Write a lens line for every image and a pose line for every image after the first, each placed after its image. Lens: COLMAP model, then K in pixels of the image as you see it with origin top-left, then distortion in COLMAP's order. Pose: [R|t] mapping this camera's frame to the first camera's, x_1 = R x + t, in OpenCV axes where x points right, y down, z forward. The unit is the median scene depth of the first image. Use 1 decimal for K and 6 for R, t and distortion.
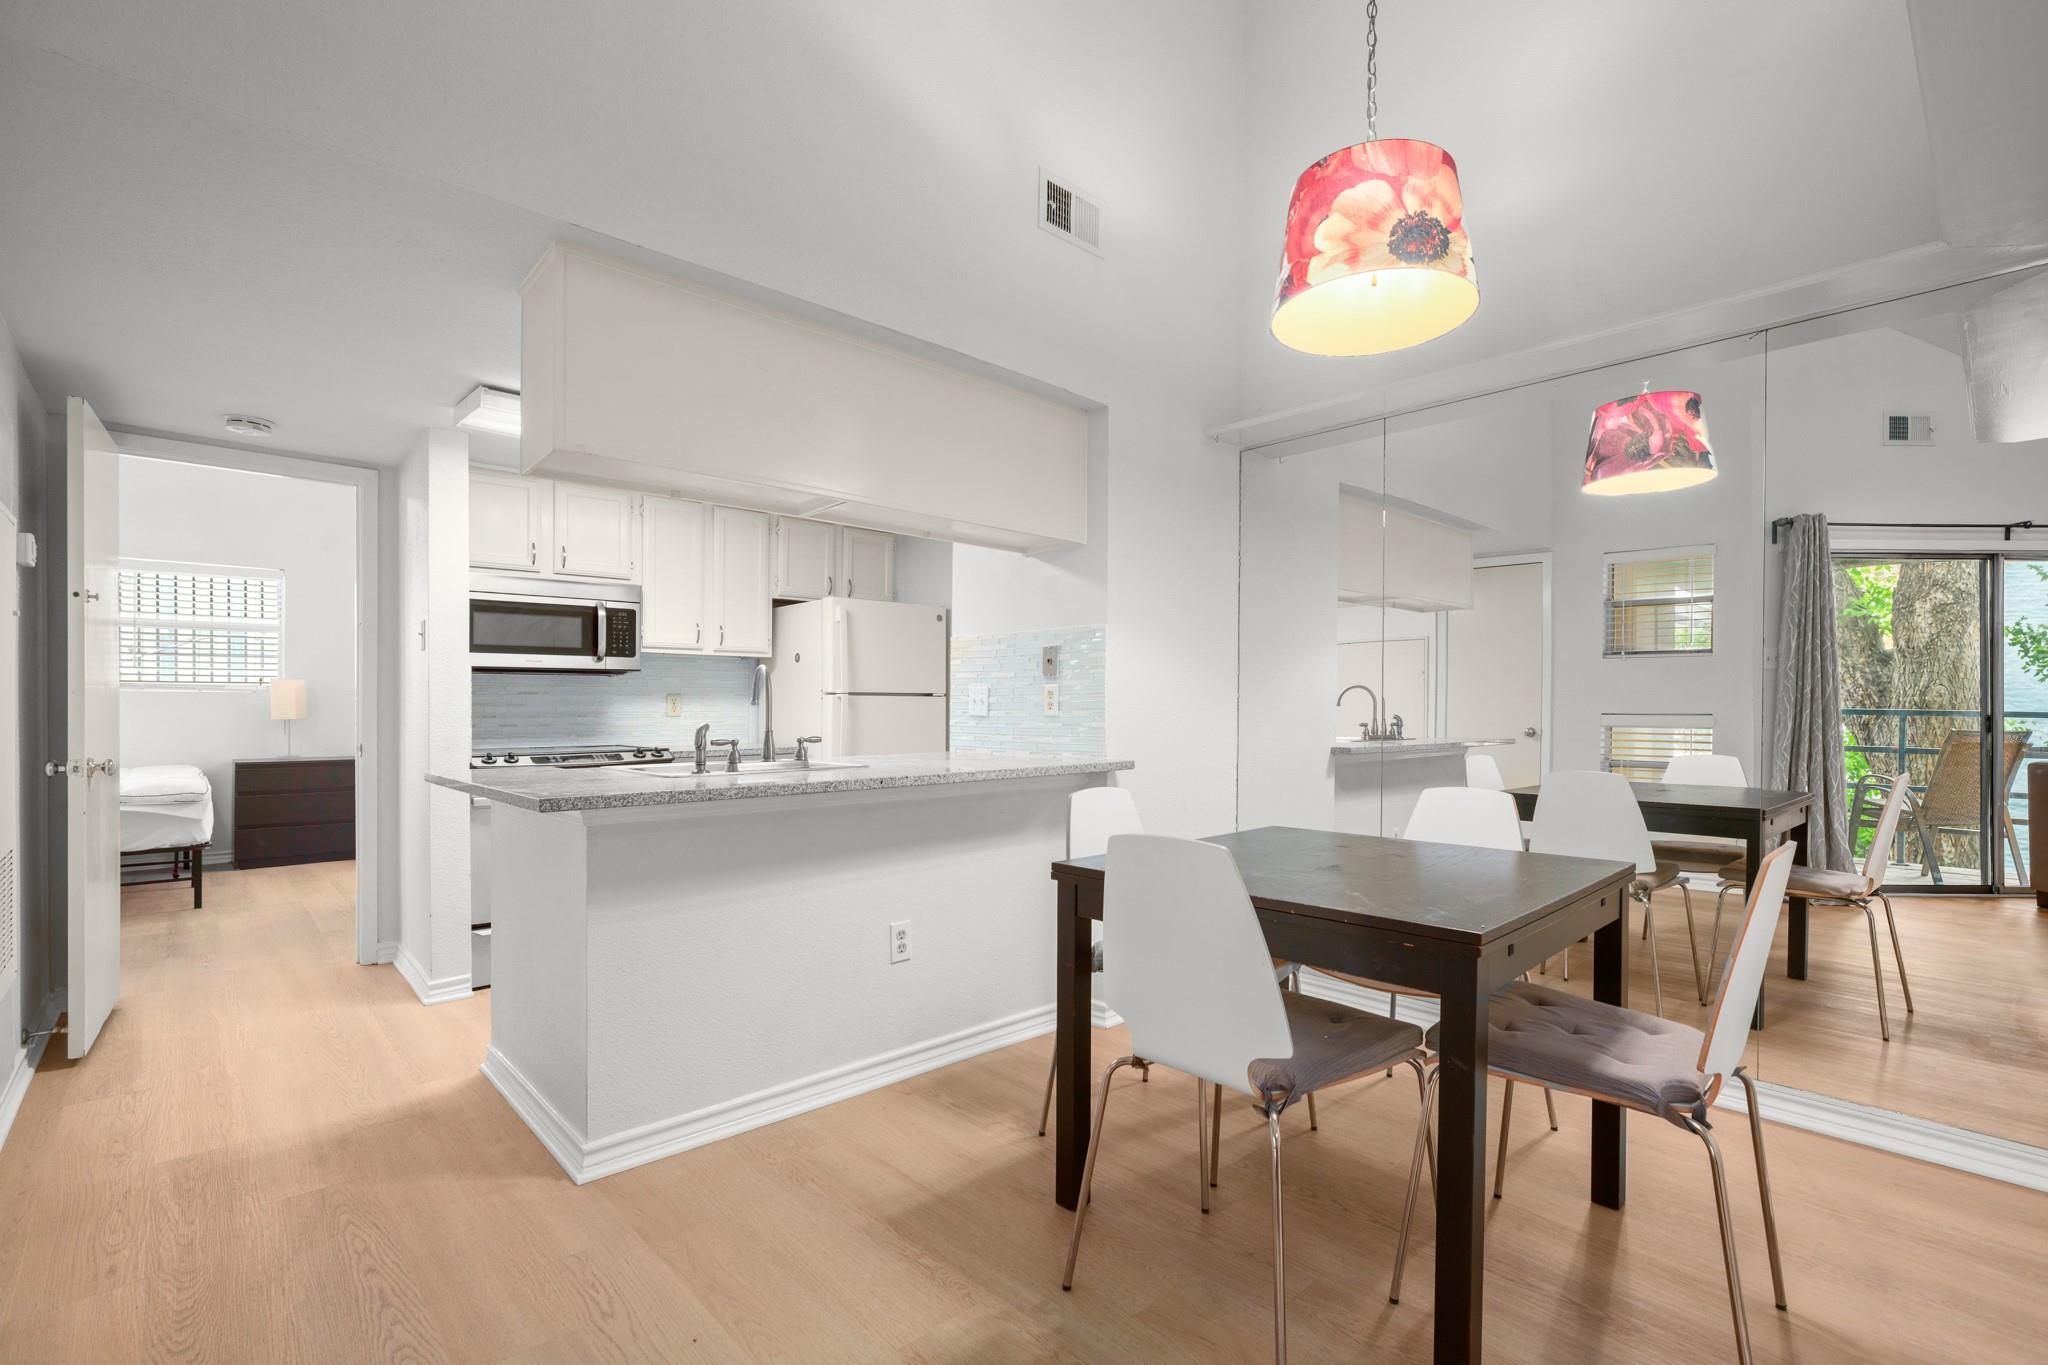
lens RADIAL K [[922.1, 0, 1028.3], [0, 922.1, 709.7], [0, 0, 1]] dist [-0.003221, 0.008390]
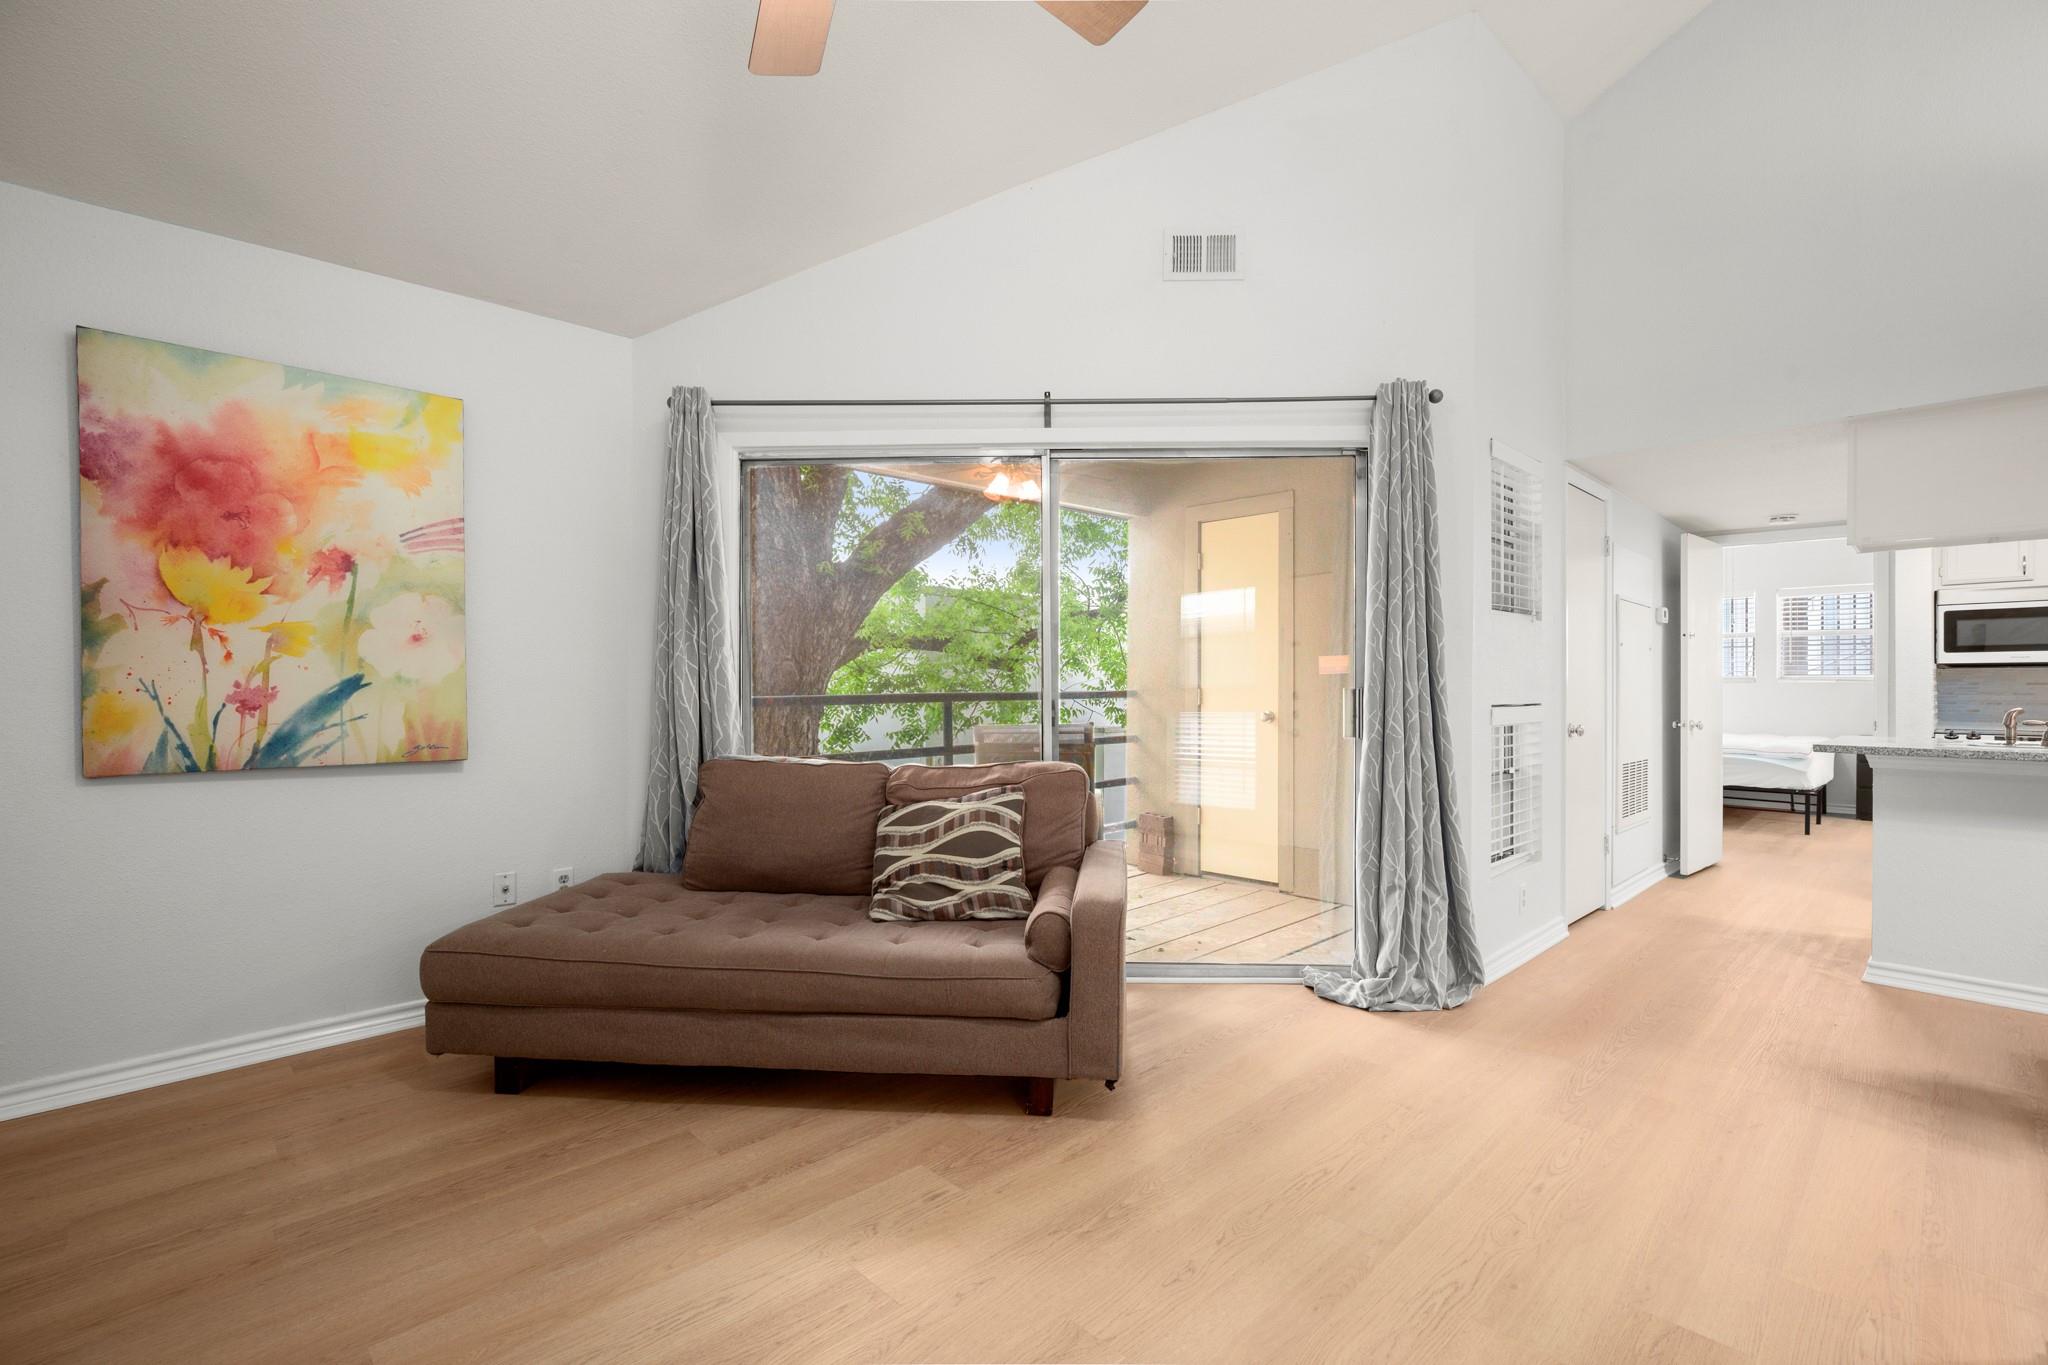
lens RADIAL K [[923.5, 0, 1040.1], [0, 923.5, 684.2], [0, 0, 1]] dist [-0.002397, 0.005801]
pose [[0.038581, -0.003733, -0.999249, 0.609903], [-0.007642, 0.999963, -0.004031, -0.002593], [0.999226, 0.007791, 0.038551, -0.299268]]
